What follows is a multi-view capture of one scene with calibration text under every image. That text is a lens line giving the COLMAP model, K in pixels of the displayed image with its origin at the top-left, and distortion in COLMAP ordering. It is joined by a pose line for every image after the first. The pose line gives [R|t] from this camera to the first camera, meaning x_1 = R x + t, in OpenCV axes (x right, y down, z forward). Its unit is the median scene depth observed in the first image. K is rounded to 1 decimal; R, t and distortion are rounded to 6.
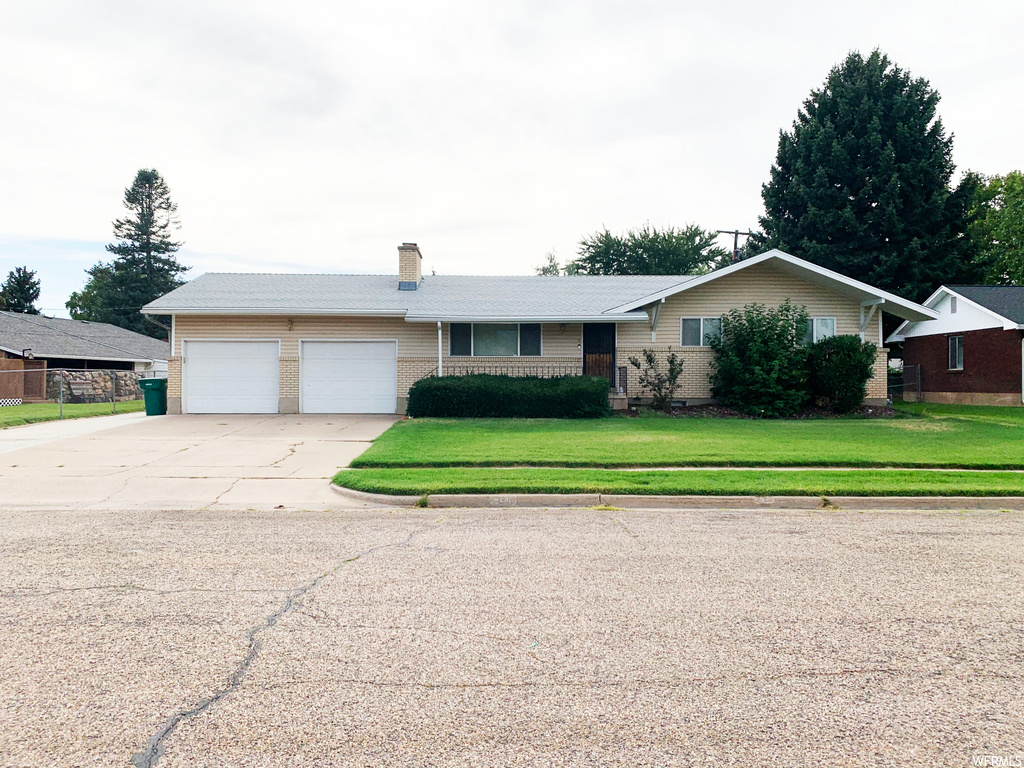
lens RADIAL K [[792.7, 0, 506.0], [0, 792.7, 378.3], [0, 0, 1]] dist [0.061796, -0.077176]
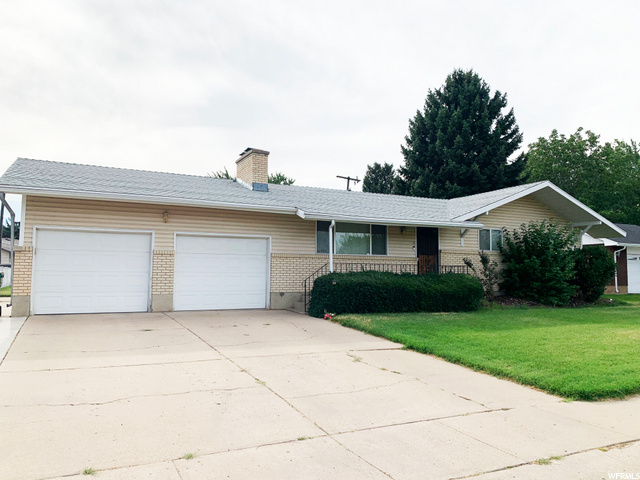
lens RADIAL K [[495.4, 0, 316.2], [0, 495.4, 236.4], [0, 0, 1]] dist [0.061796, -0.077176]
pose [[0.904042, 0.038768, 0.425681, -0.355815], [-0.007306, 0.997134, -0.075296, -0.000603], [-0.427381, 0.064961, 0.901735, 0.393628]]
